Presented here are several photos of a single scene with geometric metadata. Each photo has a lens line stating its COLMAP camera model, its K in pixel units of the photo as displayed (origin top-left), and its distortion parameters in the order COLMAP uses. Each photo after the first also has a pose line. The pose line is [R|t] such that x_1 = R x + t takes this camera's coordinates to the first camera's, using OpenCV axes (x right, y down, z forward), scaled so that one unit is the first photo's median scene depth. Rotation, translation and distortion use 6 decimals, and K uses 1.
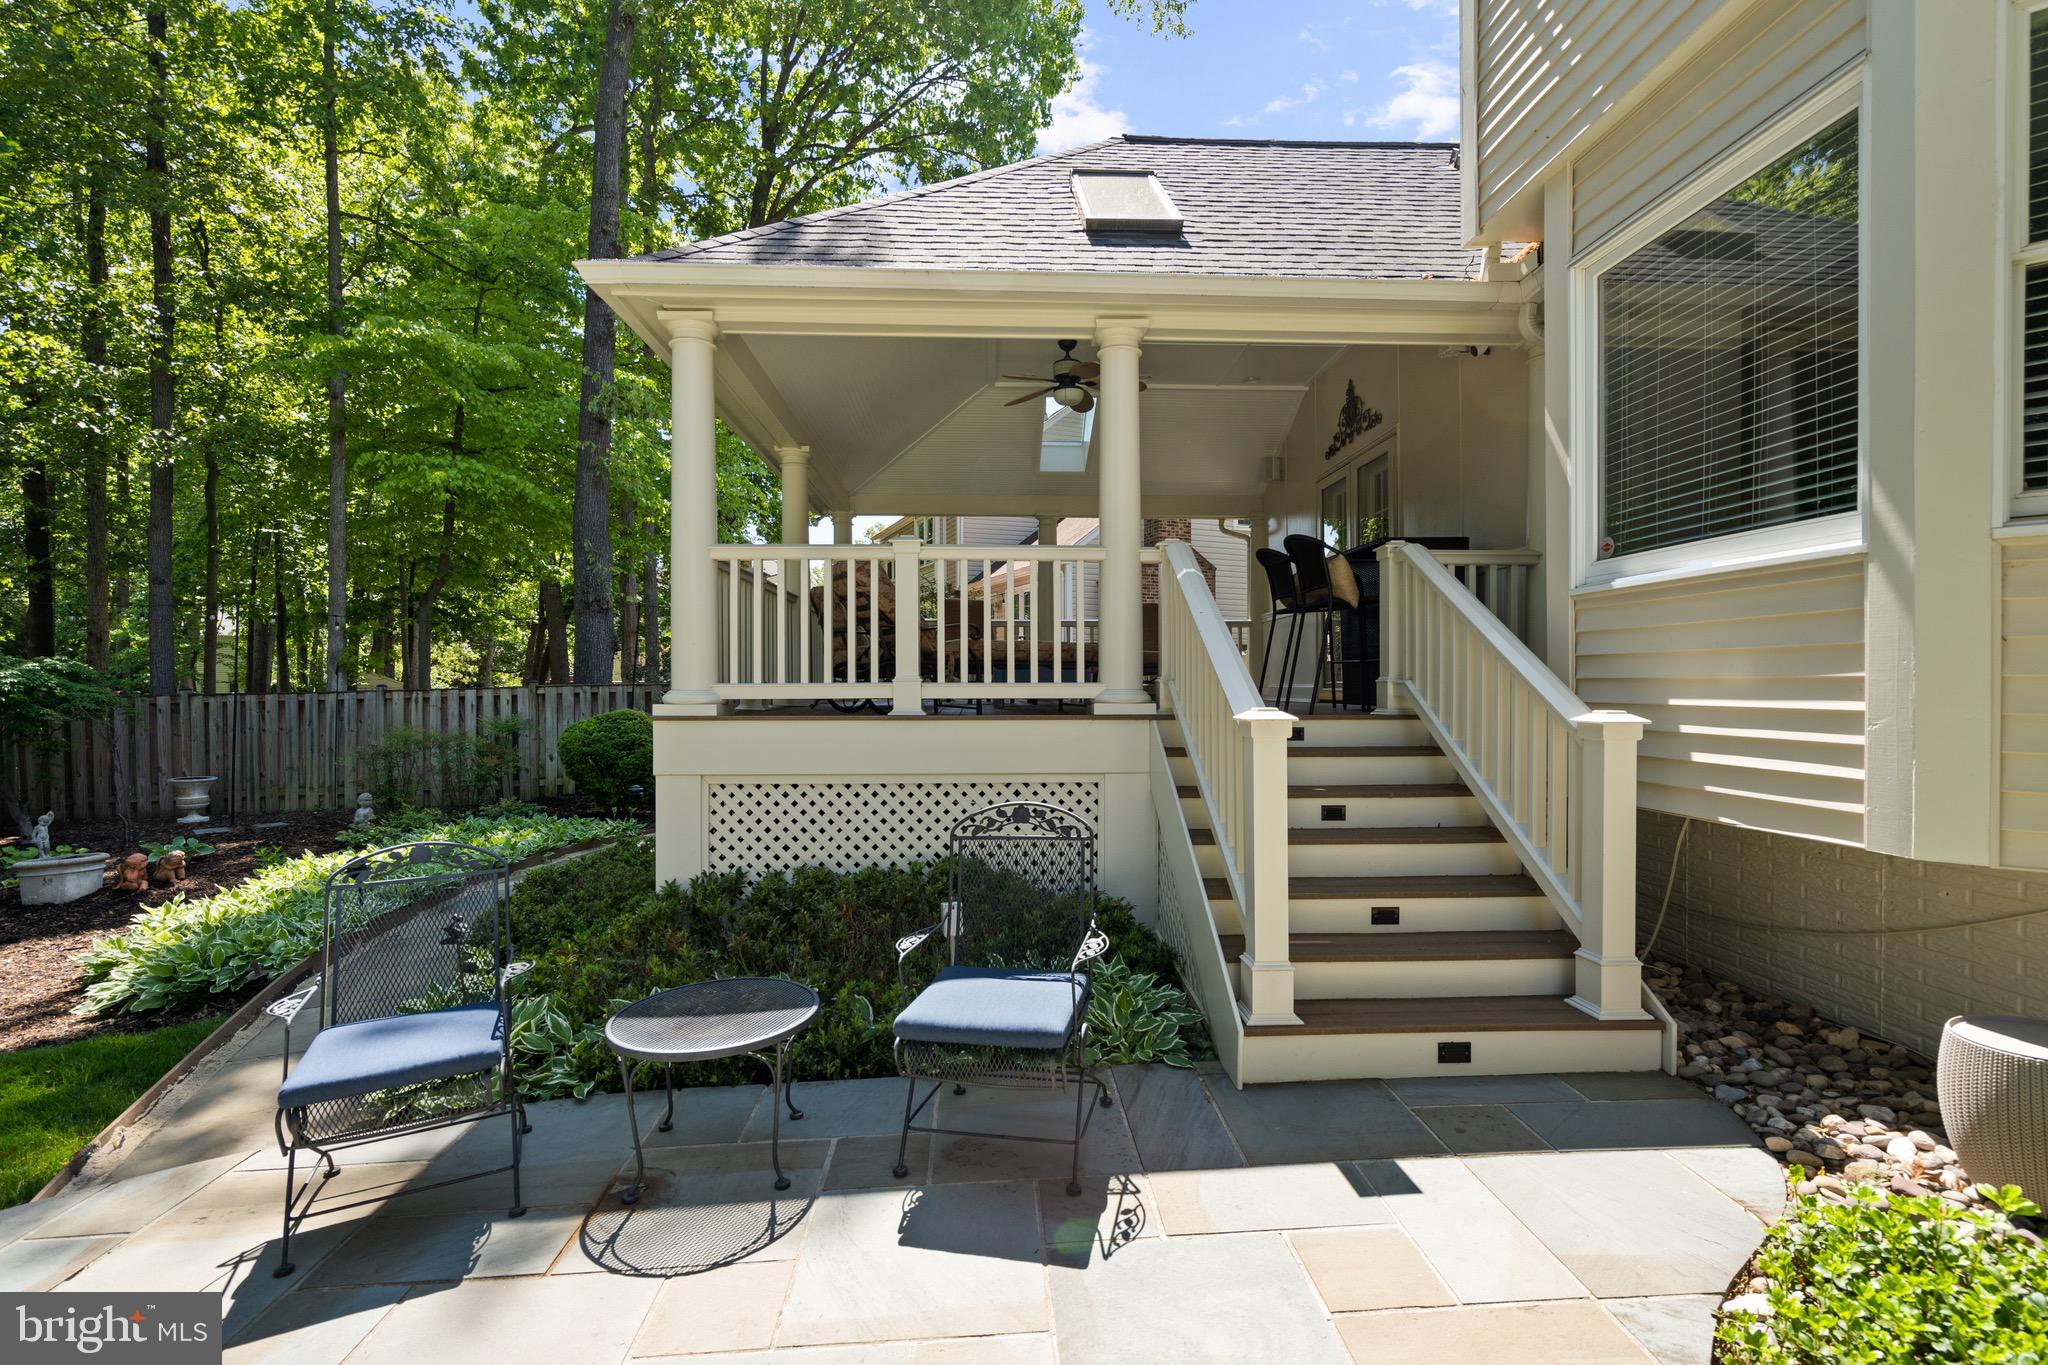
lens RADIAL K [[922.7, 0, 1022.4], [0, 922.7, 688.1], [0, 0, 1]] dist [0.003046, 0.000246]
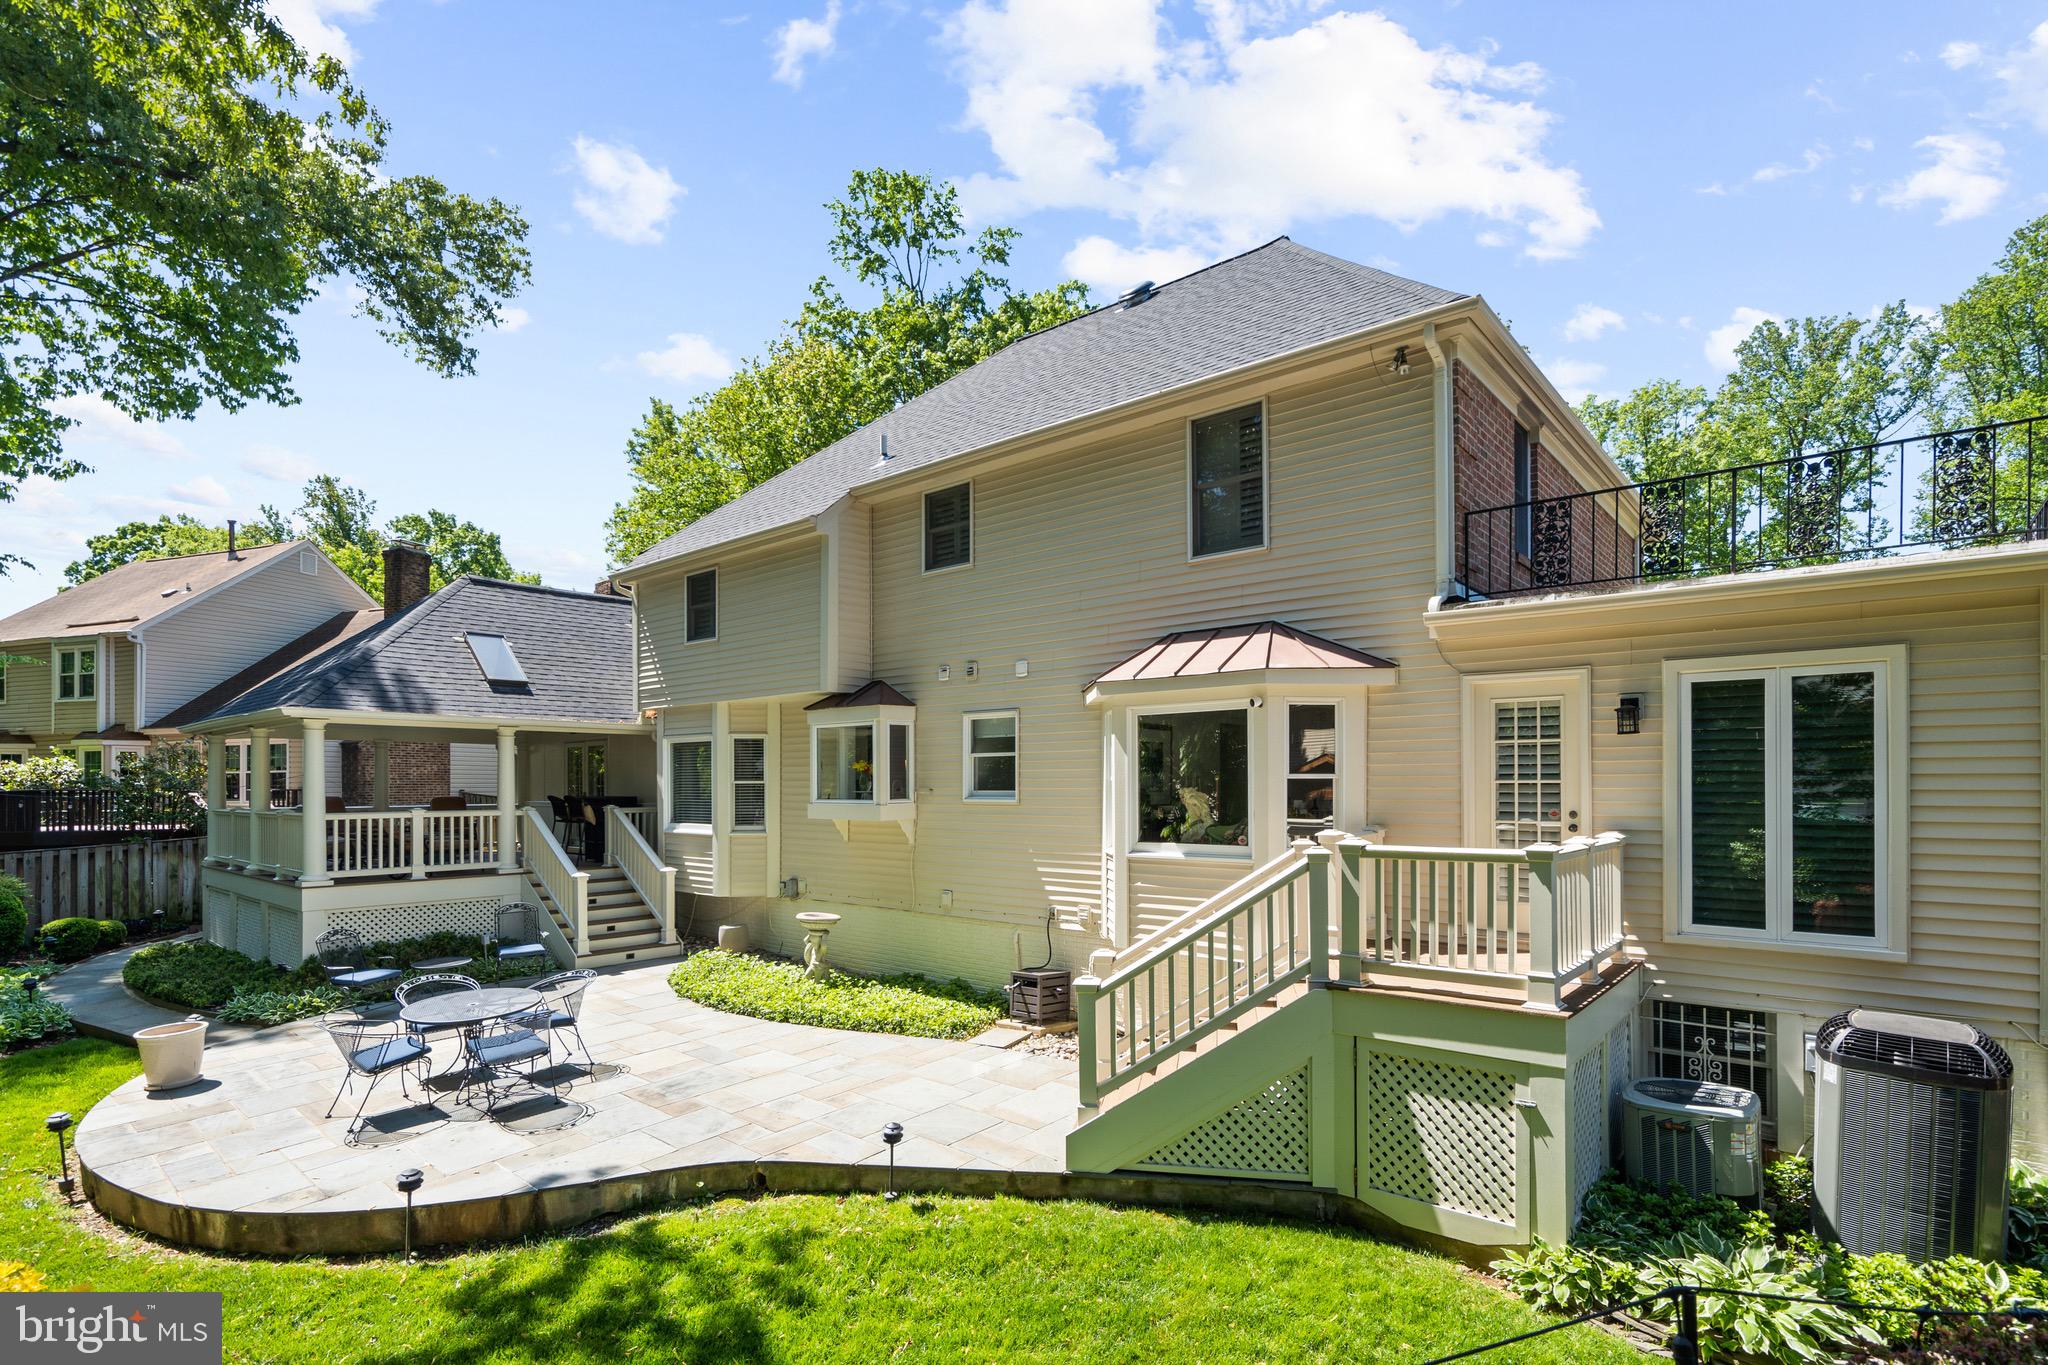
lens RADIAL K [[985.2, 0, 1050.3], [0, 985.2, 779.5], [0, 0, 1]] dist [-0.003844, -0.000091]
pose [[0.666173, 0.006567, 0.745768, -0.996840], [0.004358, 0.999910, -0.012698, -0.204082], [-0.745784, 0.011709, 0.666085, -2.118677]]
